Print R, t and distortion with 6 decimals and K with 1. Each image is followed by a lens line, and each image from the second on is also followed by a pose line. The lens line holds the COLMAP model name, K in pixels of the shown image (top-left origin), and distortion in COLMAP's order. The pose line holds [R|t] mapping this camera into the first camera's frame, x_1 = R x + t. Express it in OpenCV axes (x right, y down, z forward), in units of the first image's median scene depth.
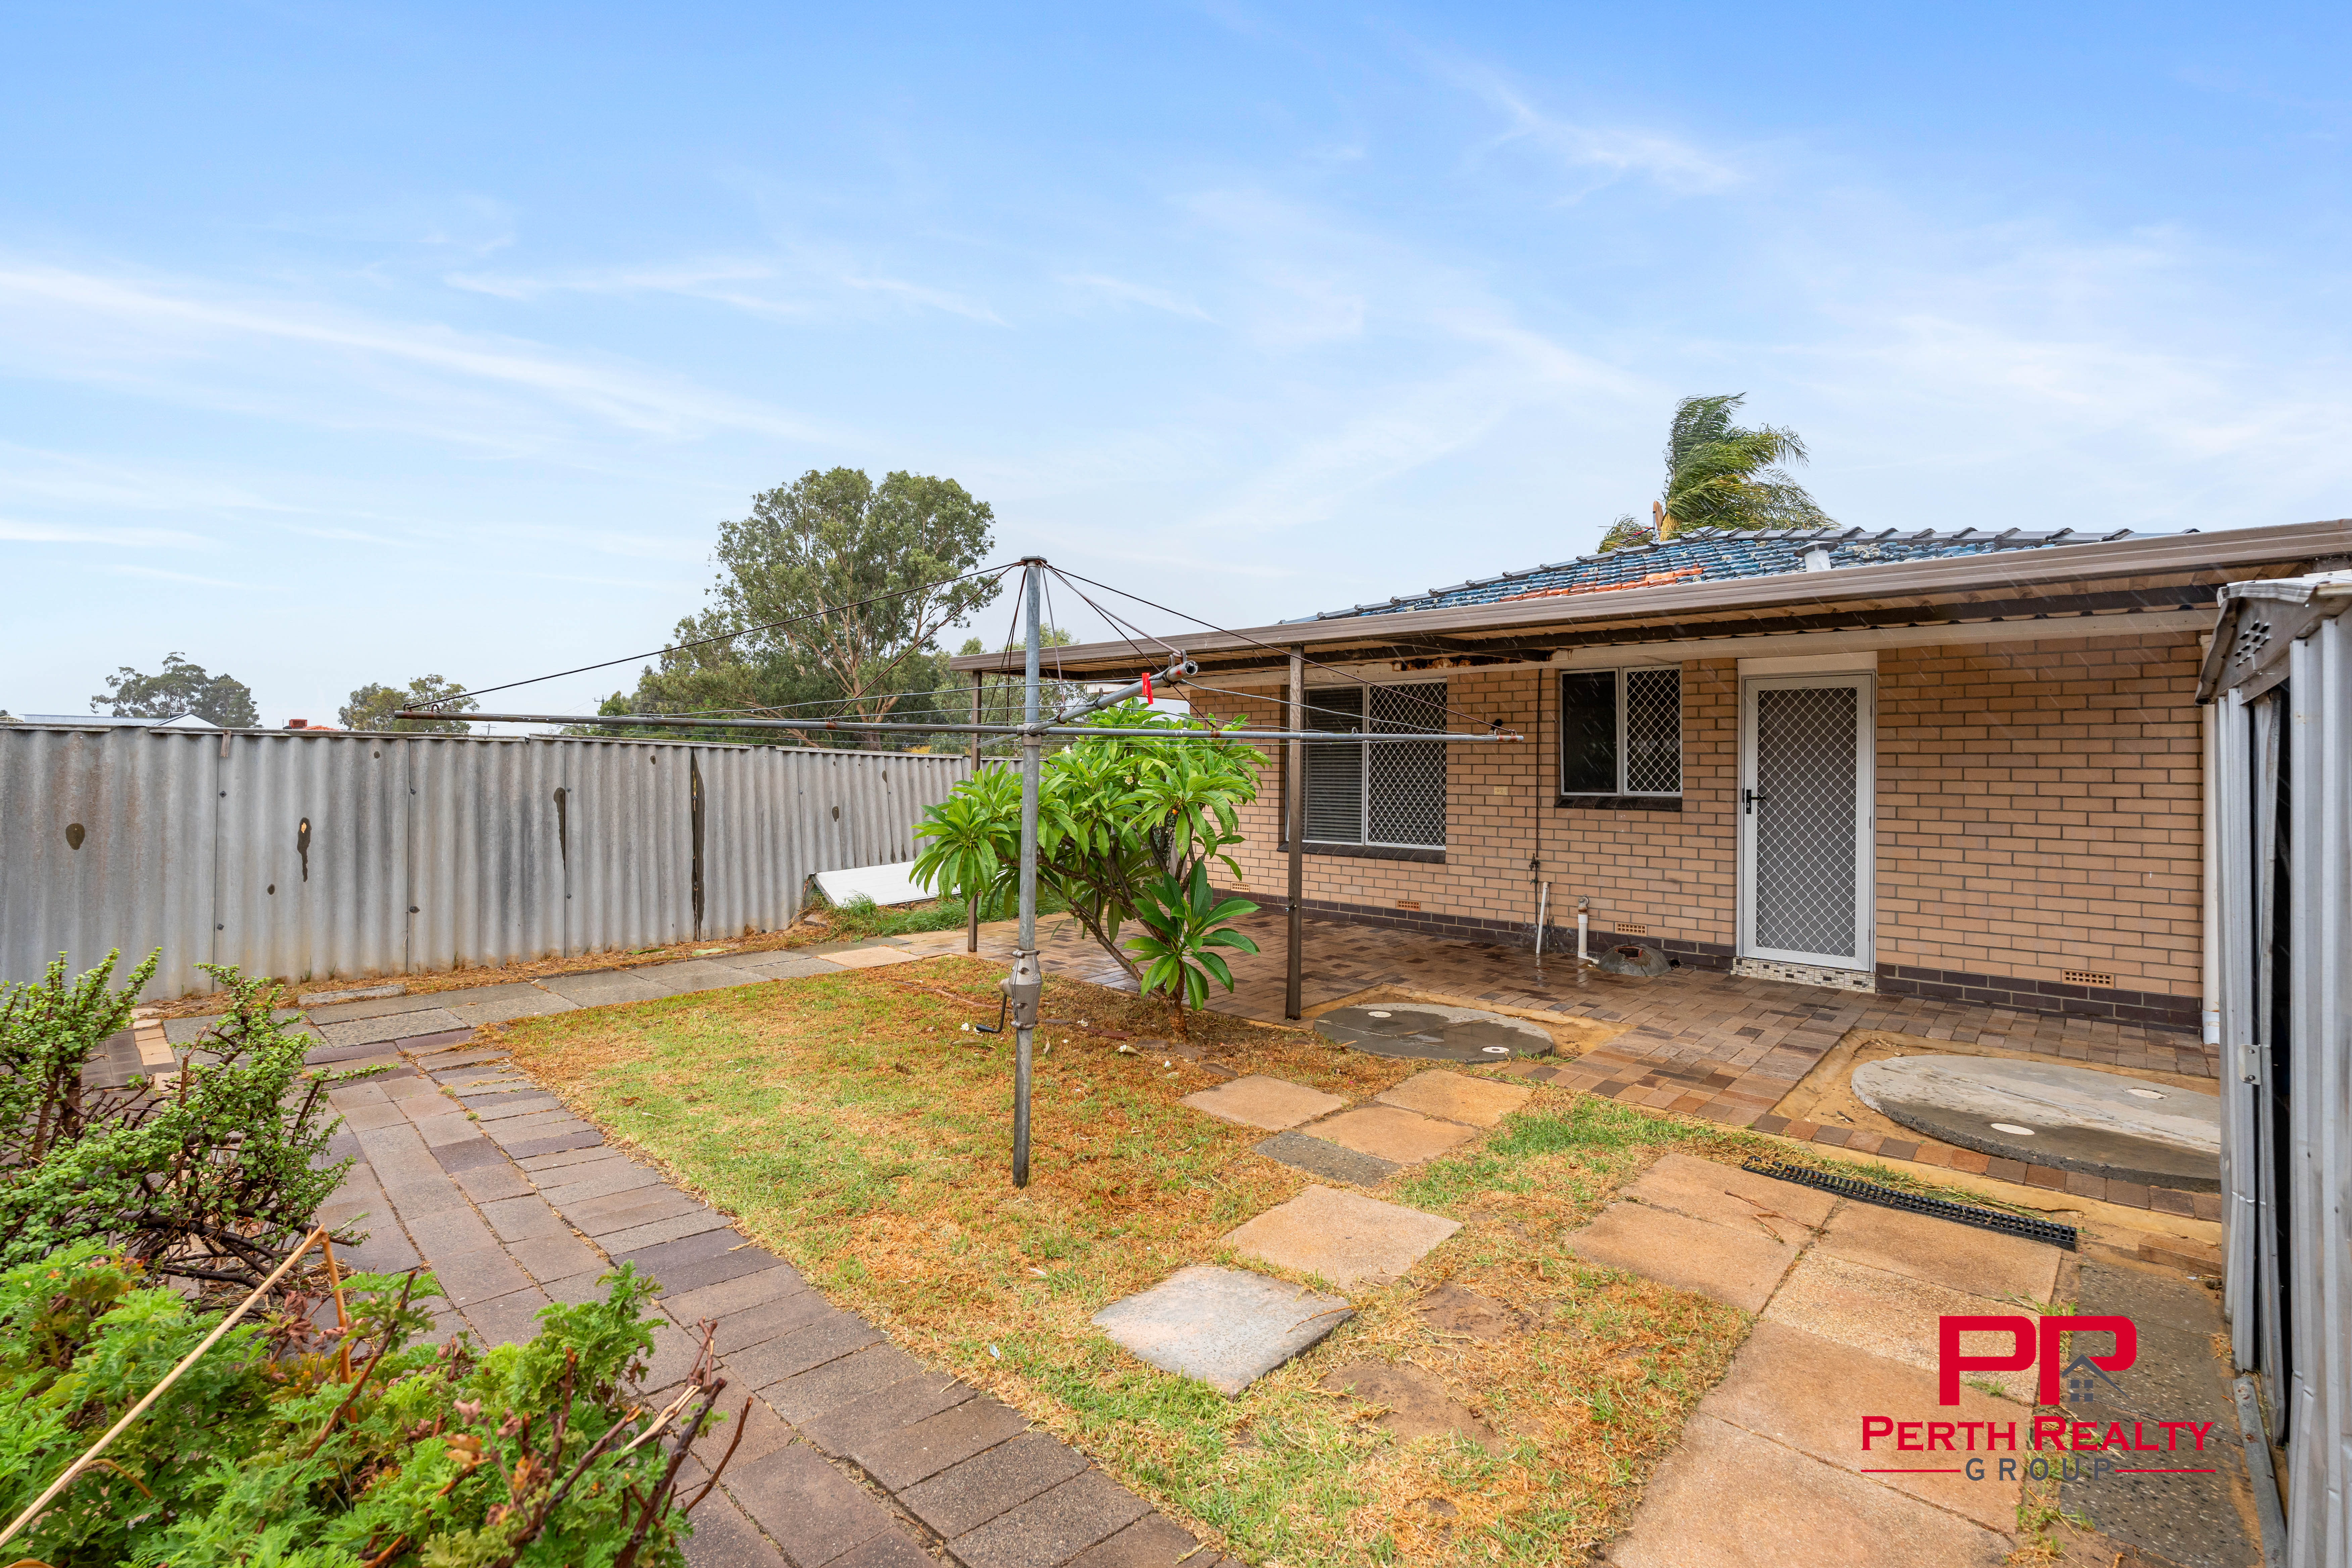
lens RADIAL K [[1051.0, 0, 1141.8], [0, 1051.0, 751.0], [0, 0, 1]] dist [-0.001101, 0.000607]
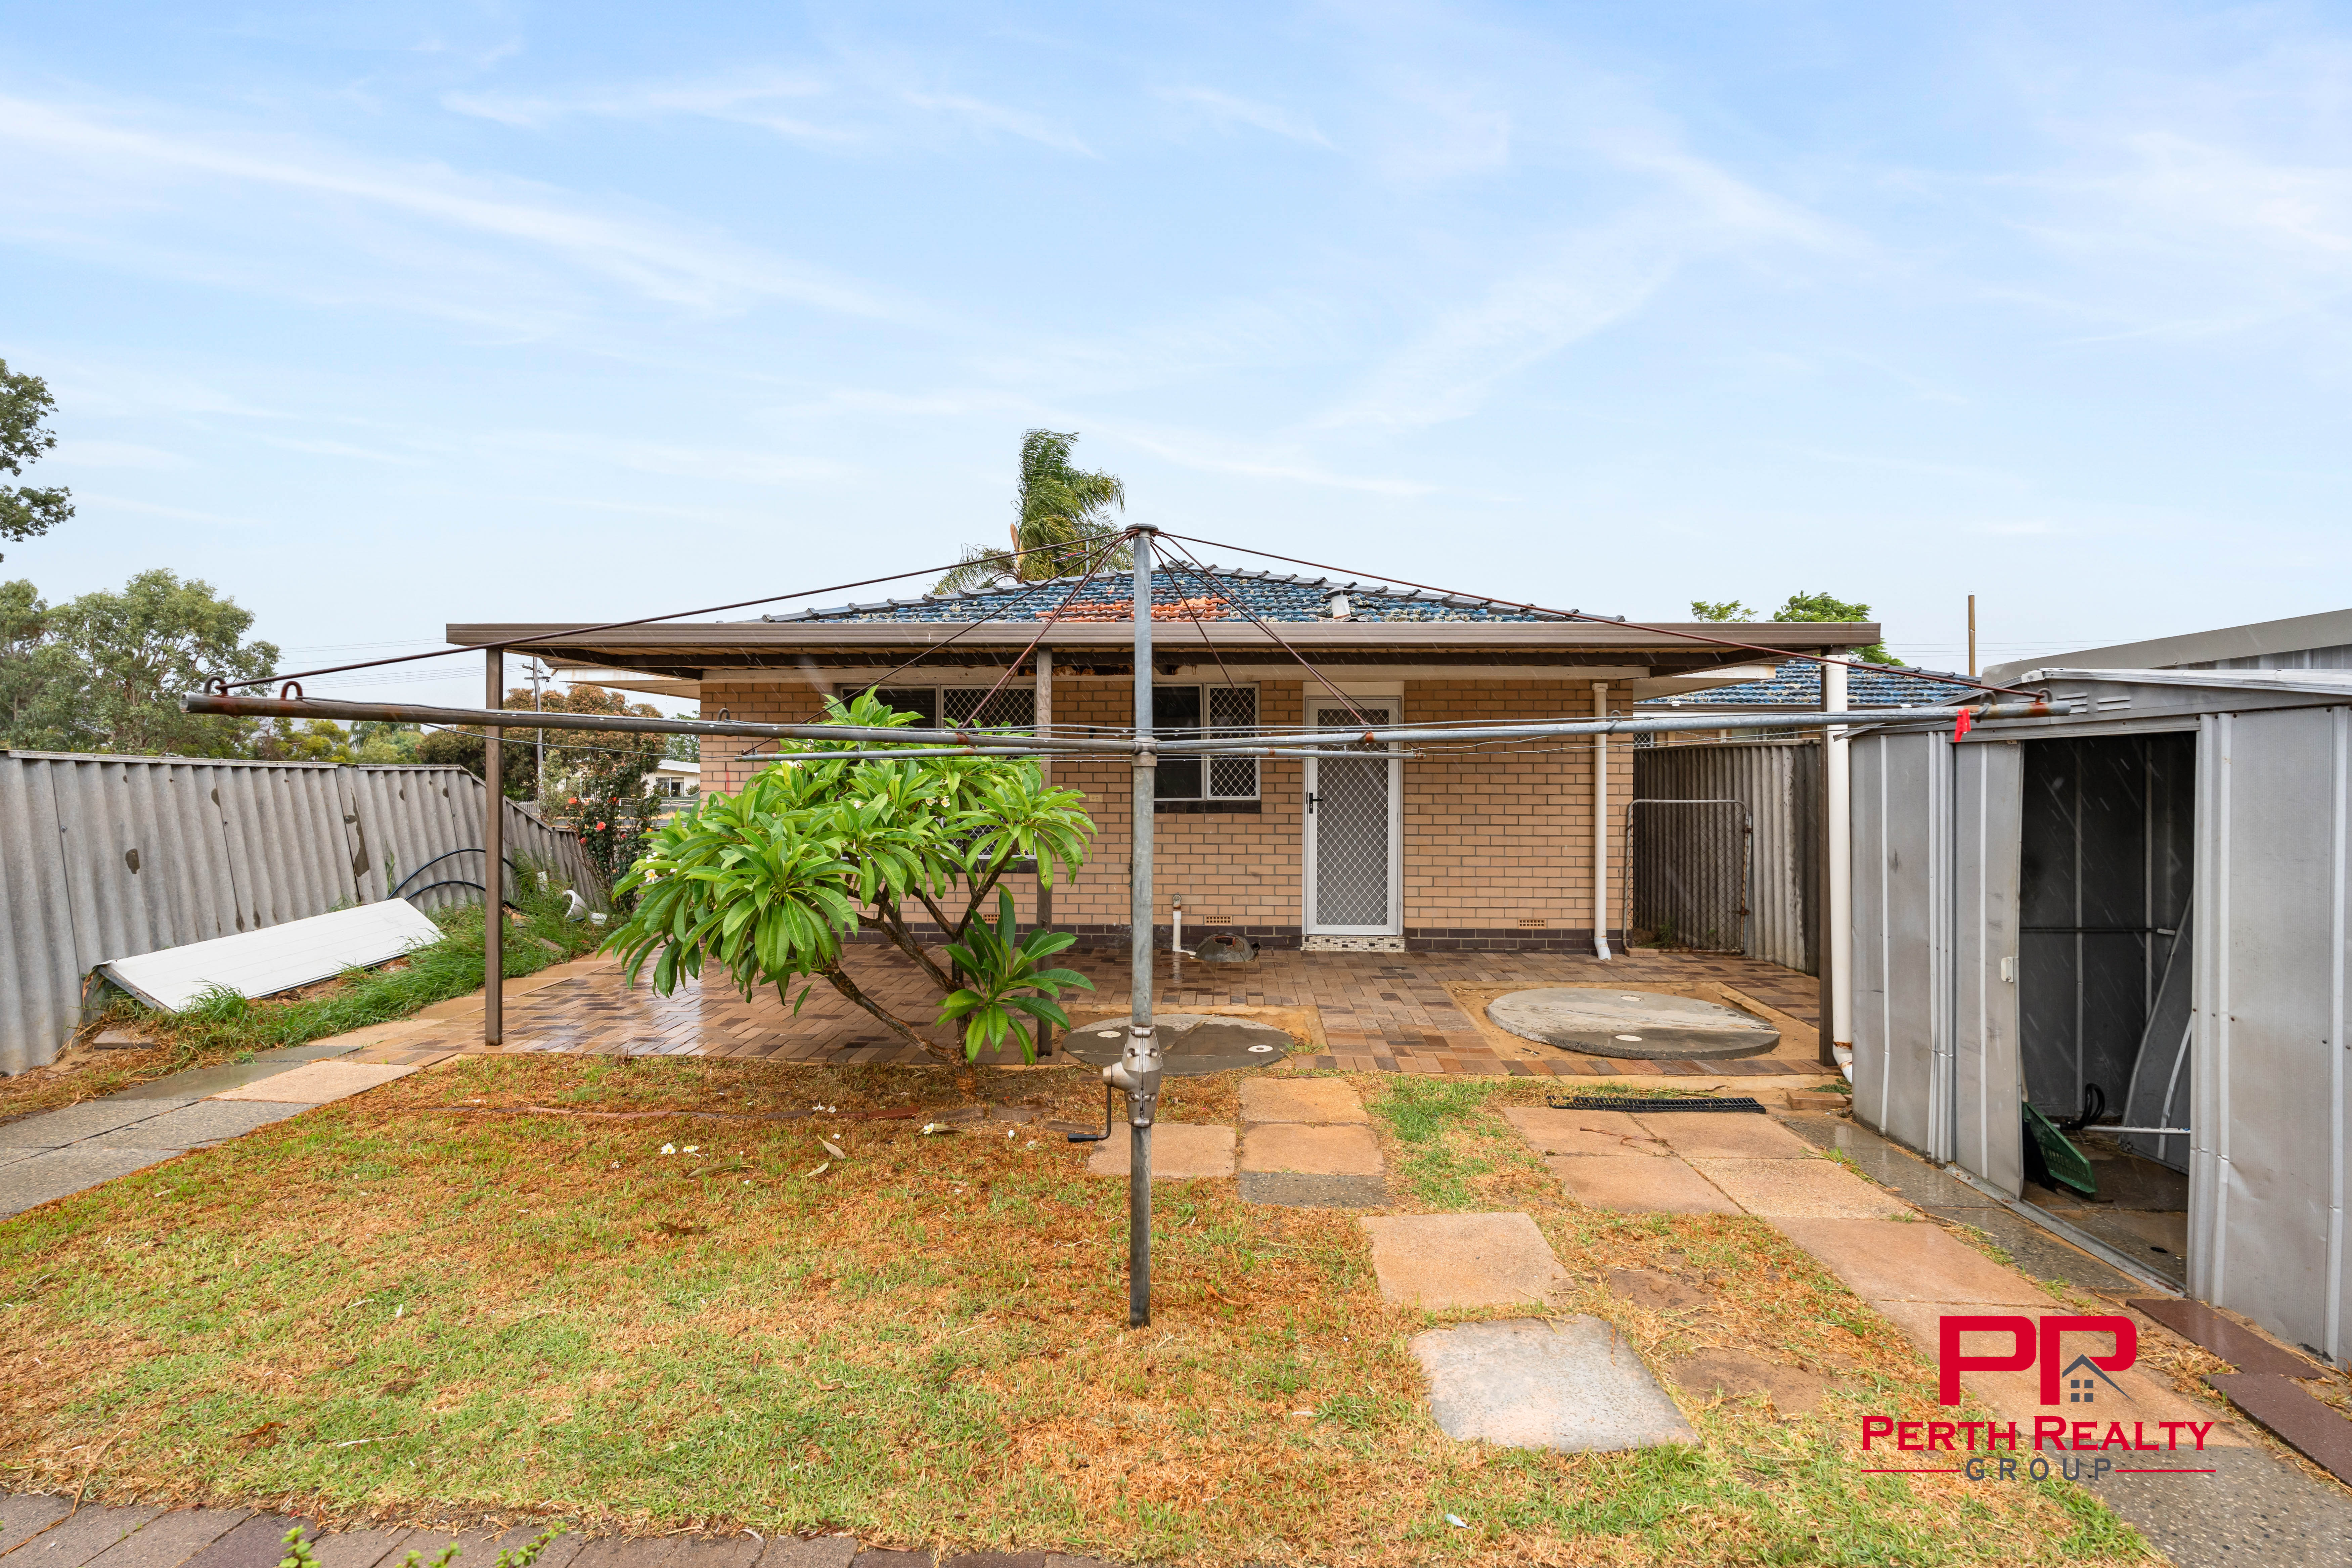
lens RADIAL K [[1051.0, 0, 1174.7], [0, 1051.0, 778.3], [0, 0, 1]] dist [-0.001101, 0.000607]
pose [[0.764759, -0.012262, 0.644200, -0.290563], [-0.003900, 0.999712, 0.023660, -0.006636], [-0.644305, -0.020606, 0.764491, 0.189187]]
